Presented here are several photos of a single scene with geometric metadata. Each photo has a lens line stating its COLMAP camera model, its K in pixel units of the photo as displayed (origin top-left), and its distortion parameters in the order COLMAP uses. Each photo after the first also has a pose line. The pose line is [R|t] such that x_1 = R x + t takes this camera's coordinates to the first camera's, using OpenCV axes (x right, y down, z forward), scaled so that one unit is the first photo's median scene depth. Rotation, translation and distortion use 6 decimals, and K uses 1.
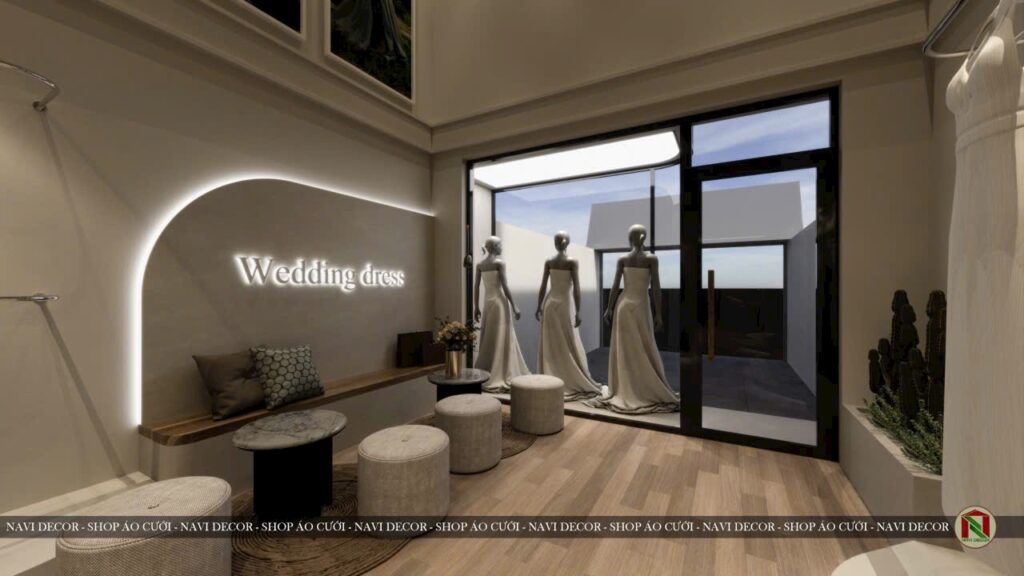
lens RADIAL K [[393.5, 0, 553.9], [0, 393.5, 290.4], [0, 0, 1]] dist [0.001332, 0.000112]
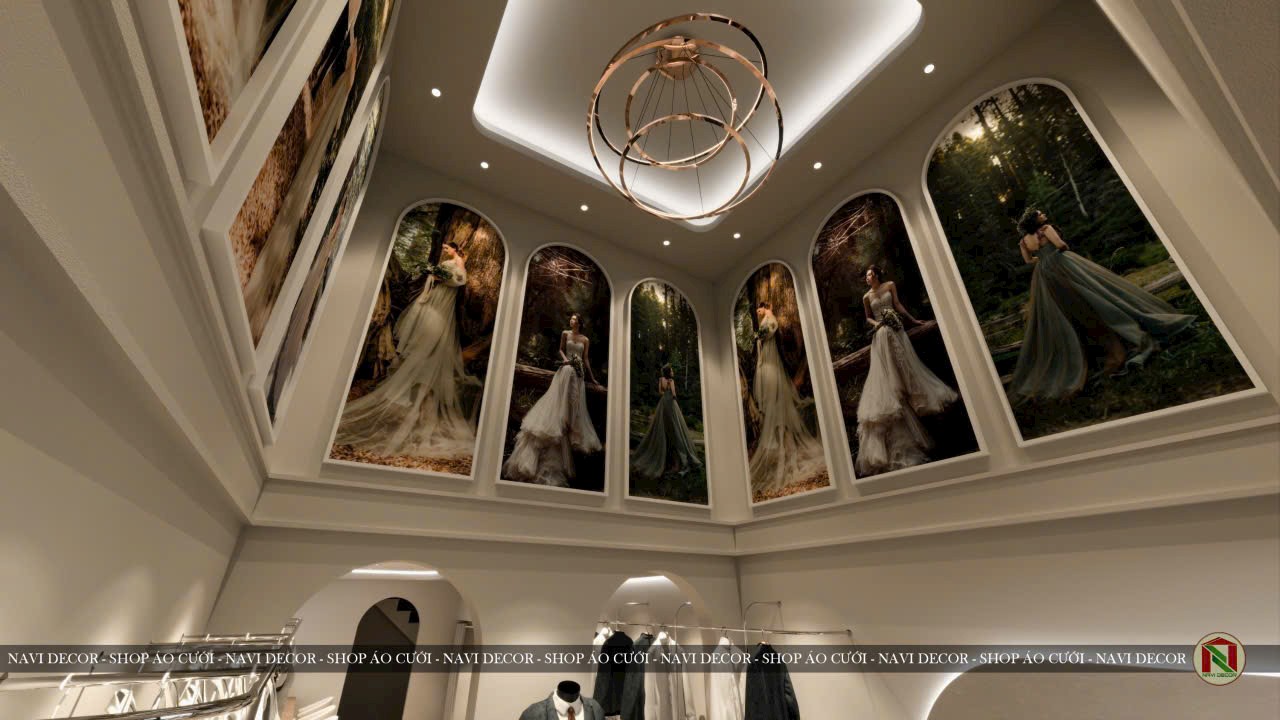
lens RADIAL K [[473.0, 0, 640.0], [0, 473.0, 360.0], [0, 0, 1]] dist [-0.001061, -0.000023]
pose [[-0.565050, -0.360340, -0.742209, 0.546278], [0.010738, 0.896297, -0.443324, -0.350198], [0.824987, -0.258470, -0.502583, 0.877603]]
